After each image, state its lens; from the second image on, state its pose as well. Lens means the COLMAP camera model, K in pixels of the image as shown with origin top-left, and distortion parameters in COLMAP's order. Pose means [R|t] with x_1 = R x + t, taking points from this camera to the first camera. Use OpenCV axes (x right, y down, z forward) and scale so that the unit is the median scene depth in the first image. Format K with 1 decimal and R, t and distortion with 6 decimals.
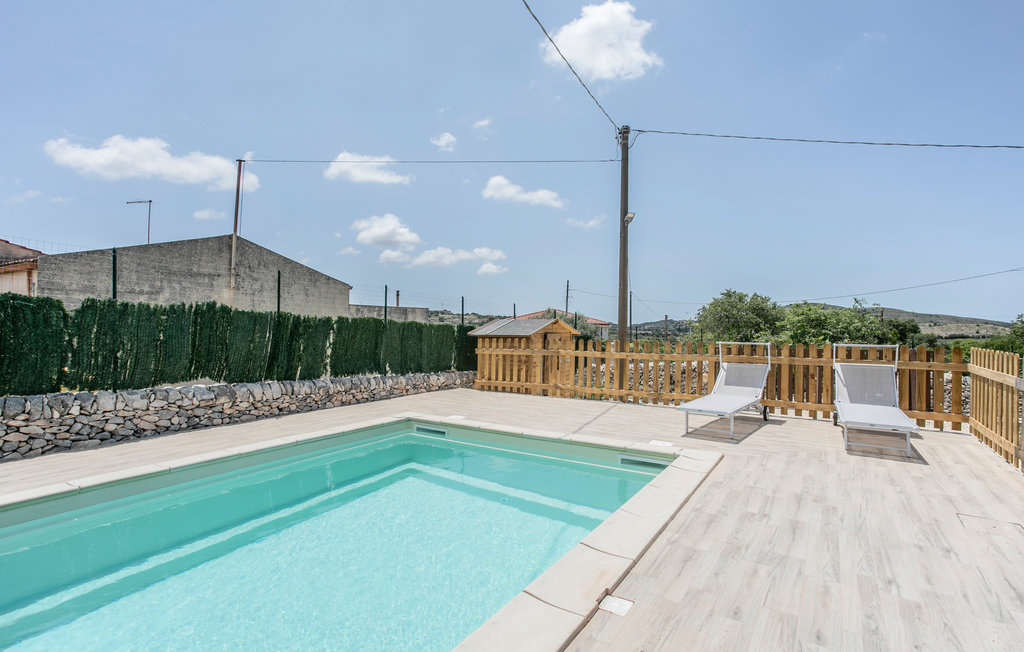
lens RADIAL K [[486.1, 0, 520.4], [0, 486.1, 321.5], [0, 0, 1]] dist [-0.003960, -0.000142]
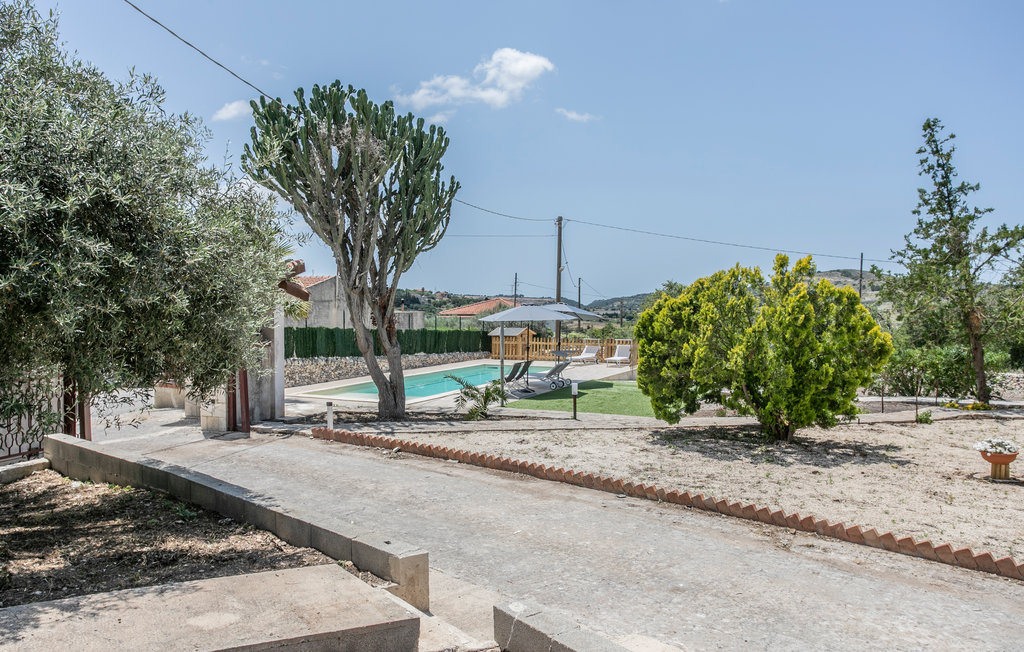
lens RADIAL K [[805.9, 0, 512.0], [0, 805.9, 326.0], [0, 0, 1]] dist [0.001563, 0.000040]
pose [[0.992839, -0.007172, 0.119241, -0.460341], [0.002257, 0.999144, 0.041306, -0.176277], [-0.119435, -0.040741, 0.992006, -2.817123]]
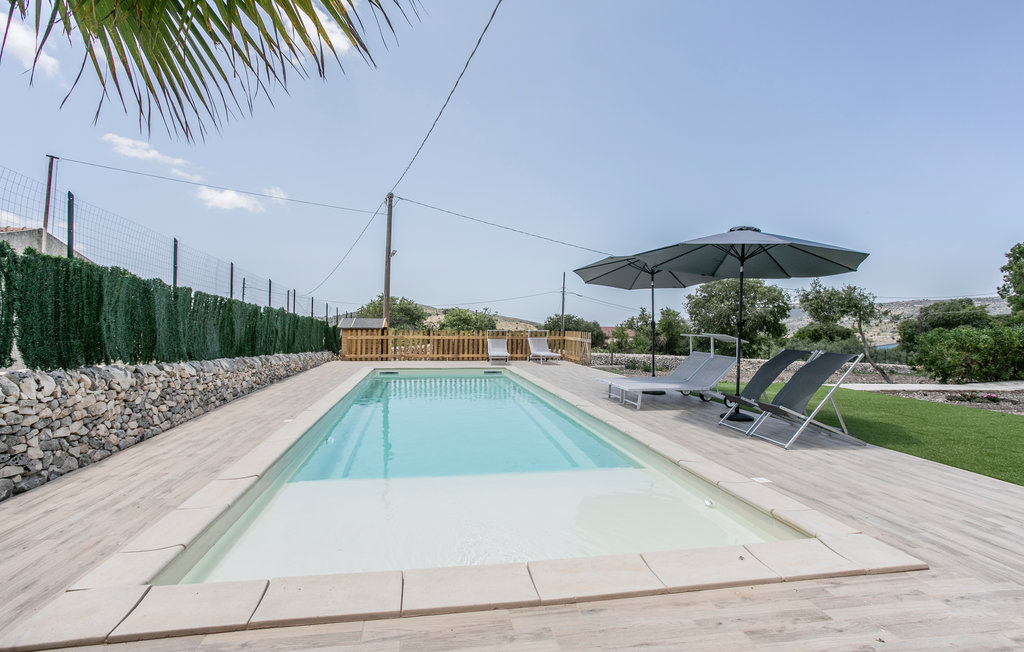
lens RADIAL K [[501.3, 0, 514.1], [0, 501.3, 319.7], [0, 0, 1]] dist [-0.000930, 0.000076]
pose [[0.724753, 0.010624, 0.688927, -0.857957], [-0.013336, 0.999910, -0.001390, -0.003900], [-0.688879, -0.008180, 0.724830, -0.619620]]
